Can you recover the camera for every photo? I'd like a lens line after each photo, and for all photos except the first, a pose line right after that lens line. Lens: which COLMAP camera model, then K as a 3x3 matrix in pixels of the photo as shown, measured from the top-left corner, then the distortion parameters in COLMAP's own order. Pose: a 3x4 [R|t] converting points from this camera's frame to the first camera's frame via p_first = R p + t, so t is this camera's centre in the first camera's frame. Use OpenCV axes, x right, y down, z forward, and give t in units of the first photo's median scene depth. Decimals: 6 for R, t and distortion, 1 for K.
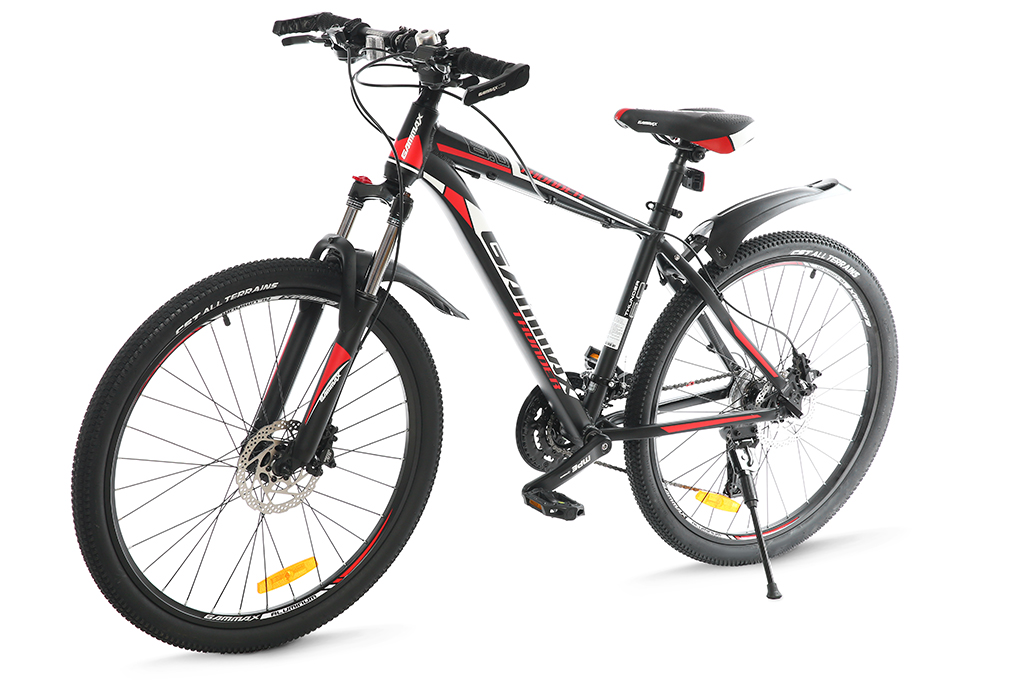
lens RADIAL K [[2004.2, 0, 539.1], [0, 2004.2, 315.6], [0, 0, 1]] dist [0.167054, 0.000000]
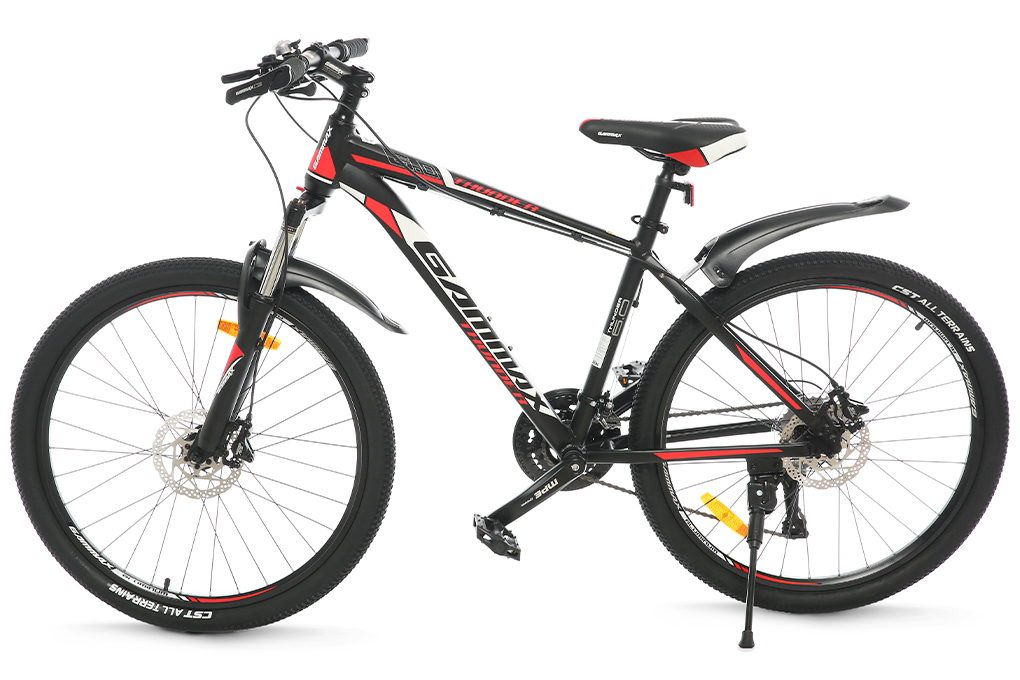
lens RADIAL K [[2004.2, 0, 504.1], [0, 2004.2, 338.9], [0, 0, 1]] dist [0.167054, 0.000000]
pose [[0.846579, 0.066081, -0.528145, 0.510274], [-0.050405, 0.997757, 0.044042, -0.037332], [0.529871, -0.010664, 0.848011, 0.156336]]
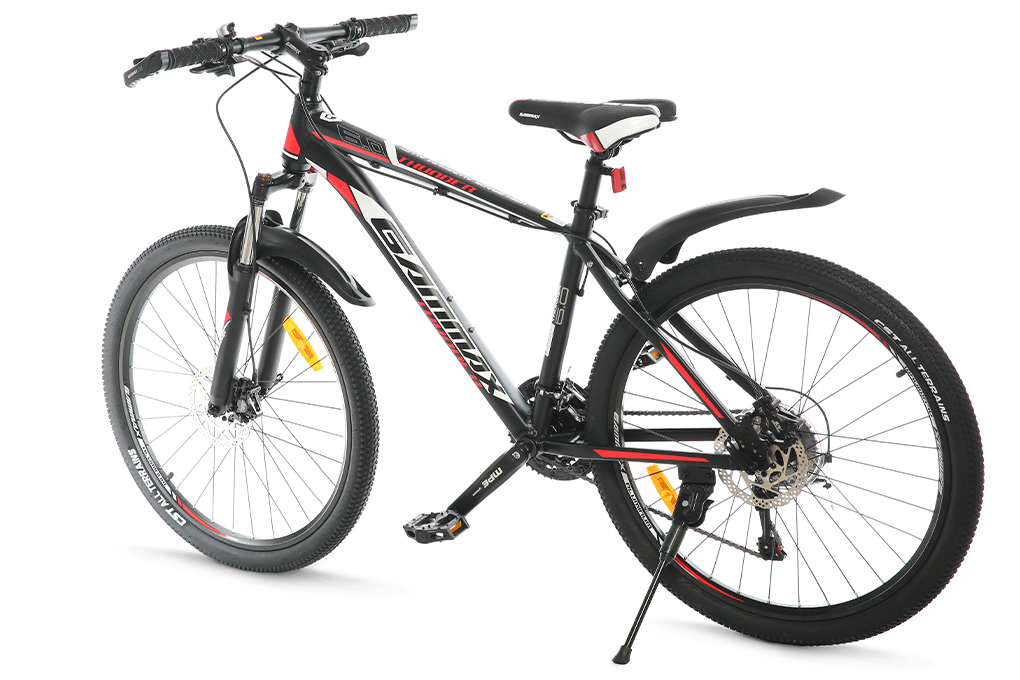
lens RADIAL K [[2004.2, 0, 511.1], [0, 2004.2, 343.5], [0, 0, 1]] dist [0.167054, 0.000000]
pose [[0.429432, 0.115671, -0.895661, 0.875081], [-0.091486, 0.992234, 0.084279, -0.066894], [0.898453, 0.045748, 0.436679, 0.575236]]
